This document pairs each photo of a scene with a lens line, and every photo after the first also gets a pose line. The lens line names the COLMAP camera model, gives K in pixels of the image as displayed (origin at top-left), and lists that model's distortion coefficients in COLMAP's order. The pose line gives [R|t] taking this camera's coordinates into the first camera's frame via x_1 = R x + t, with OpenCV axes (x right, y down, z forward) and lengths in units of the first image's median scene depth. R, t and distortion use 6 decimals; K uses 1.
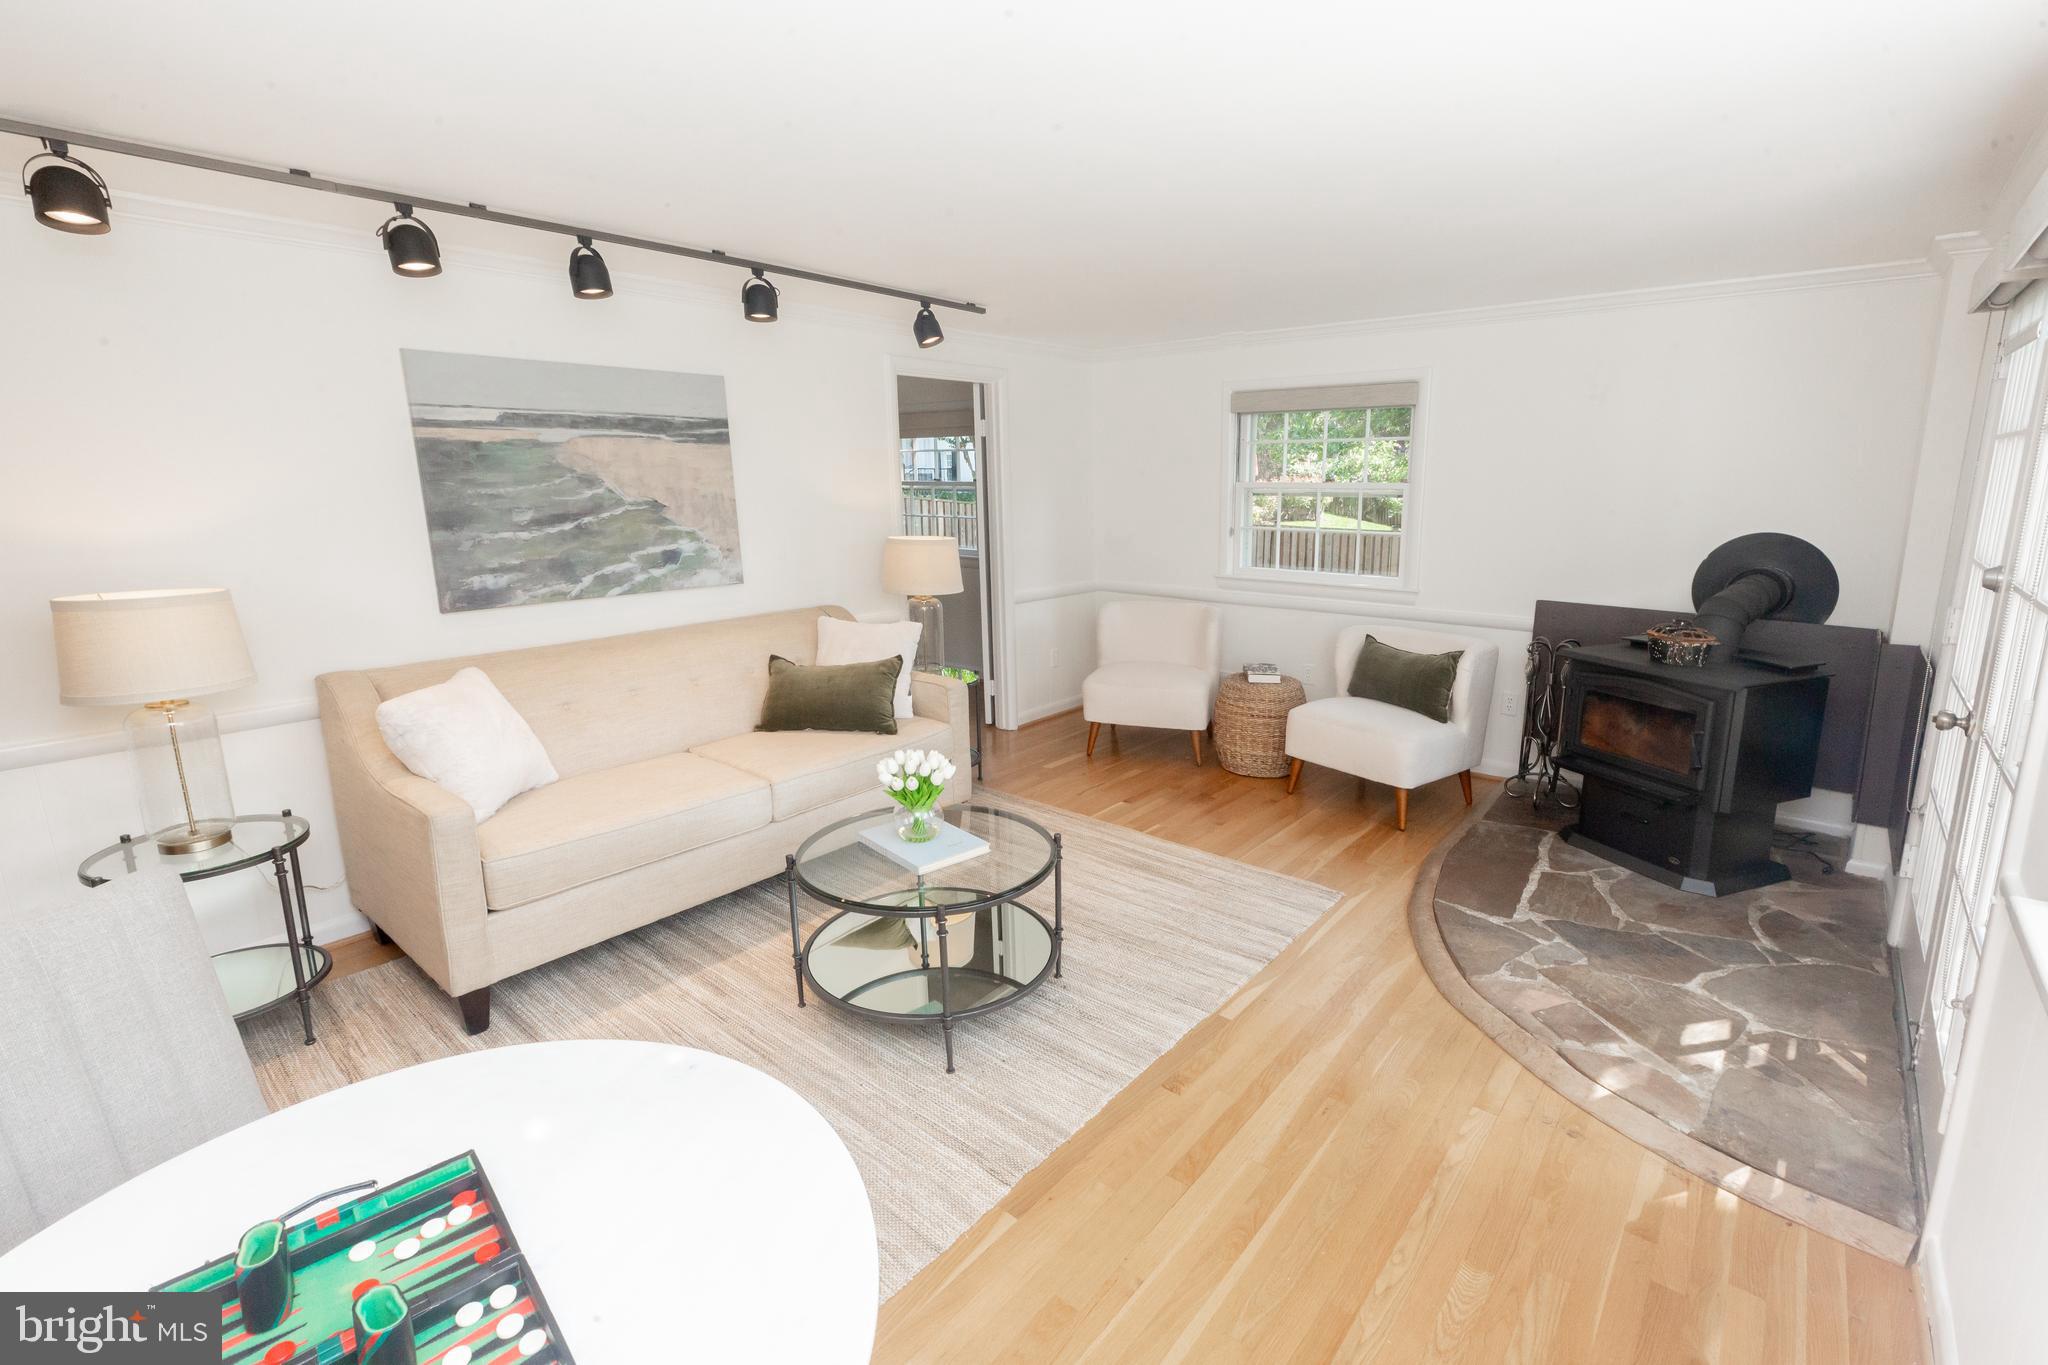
lens RADIAL K [[958.6, 0, 1036.1], [0, 958.6, 695.0], [0, 0, 1]] dist [0.011177, -0.001661]
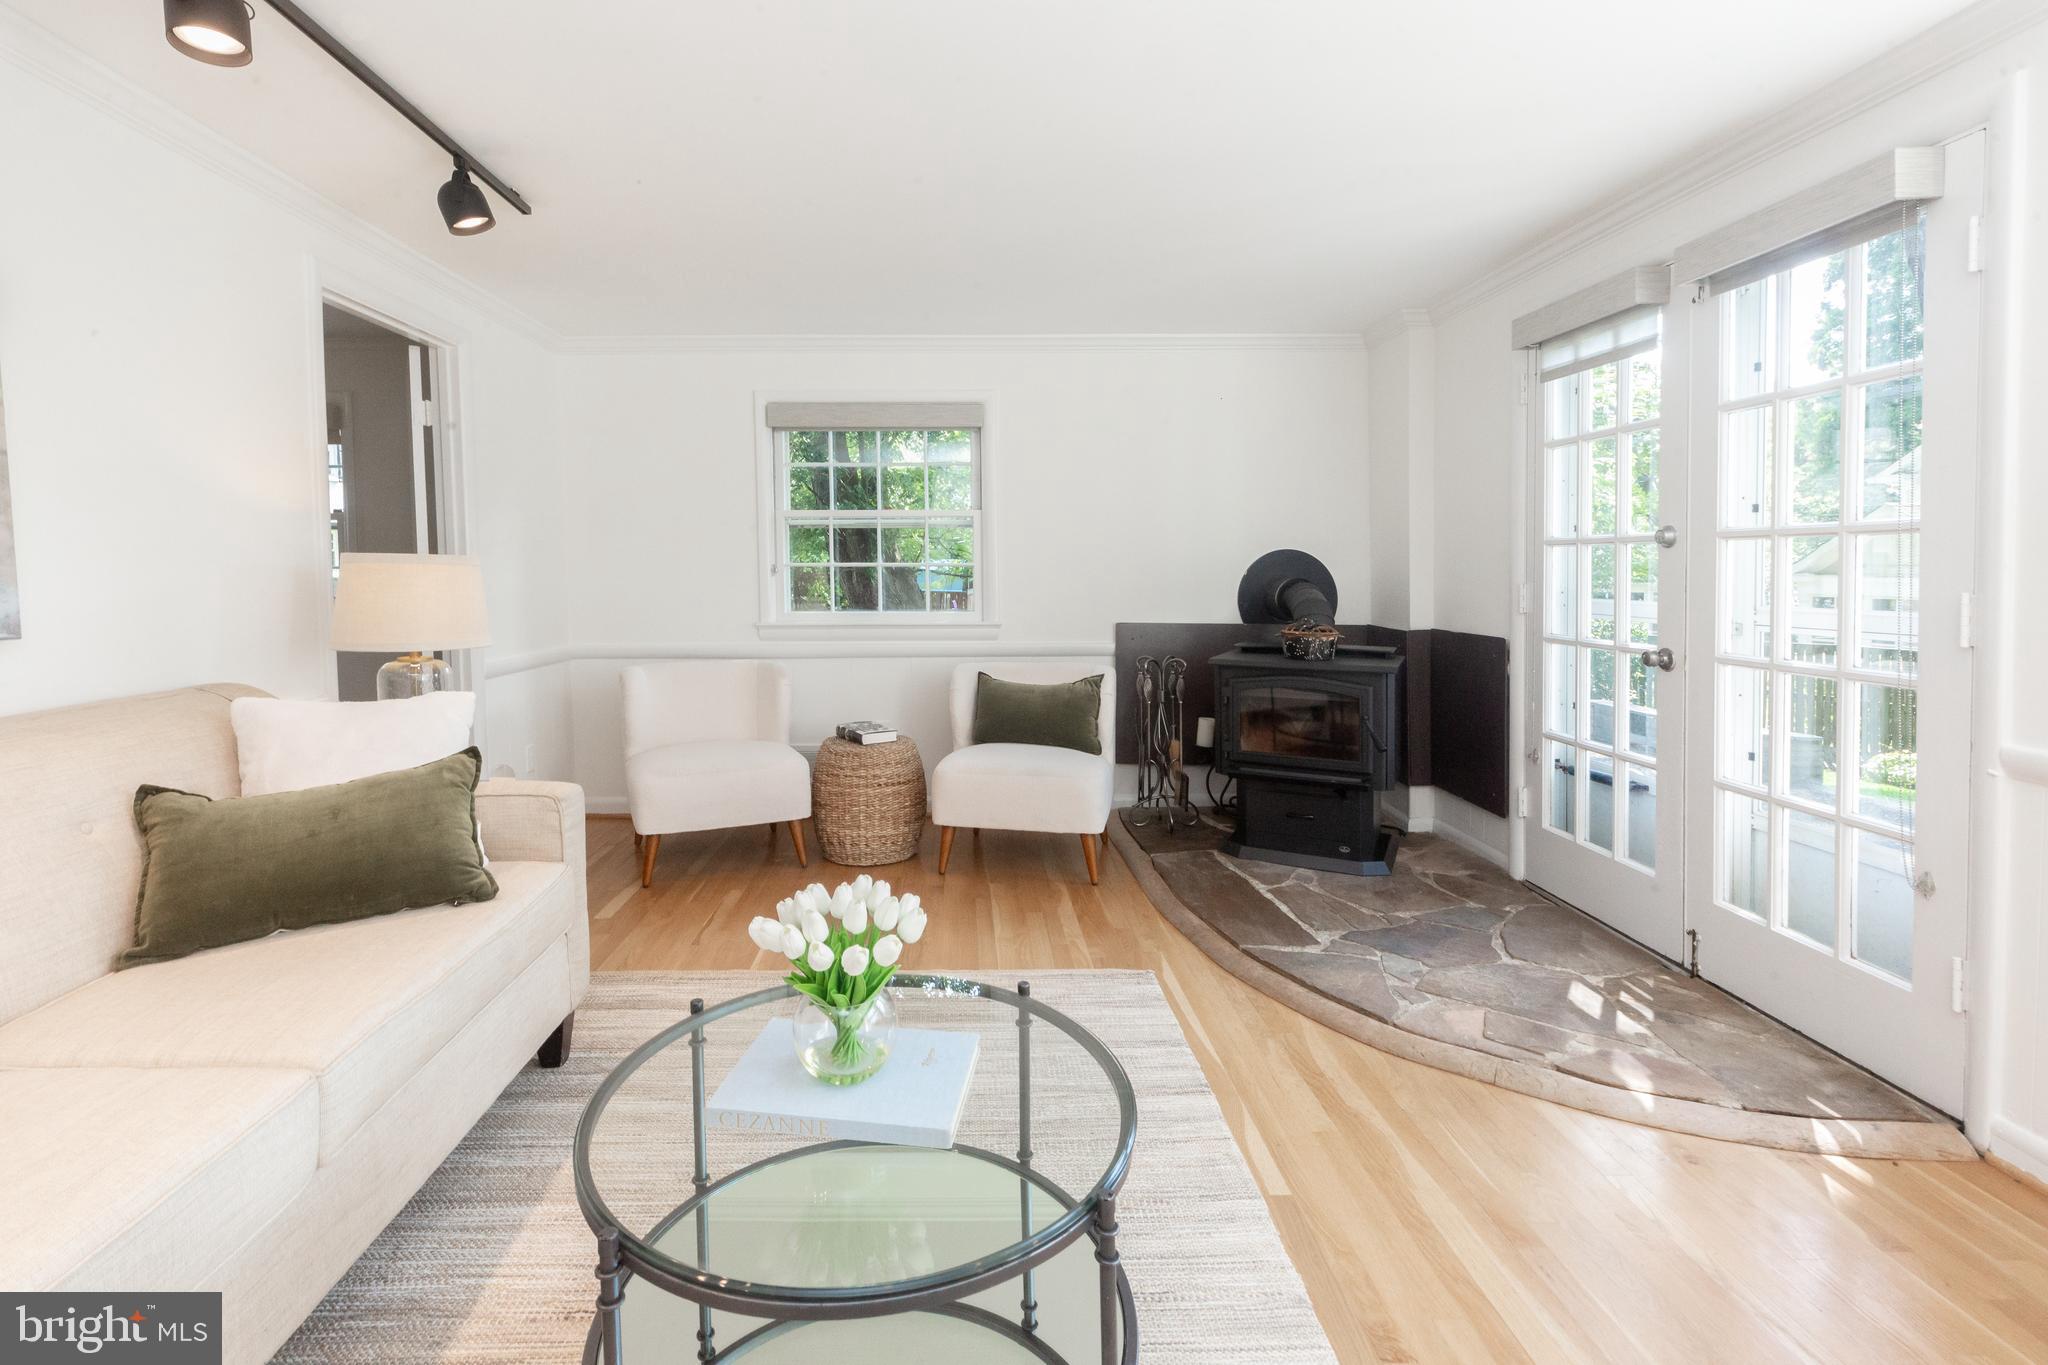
lens RADIAL K [[958.6, 0, 983.4], [0, 958.6, 605.1], [0, 0, 1]] dist [0.011177, -0.001661]
pose [[0.751330, -0.025203, 0.659446, -0.281618], [0.154074, 0.978354, -0.138150, -0.001418], [-0.641689, 0.205400, 0.738949, 0.408109]]
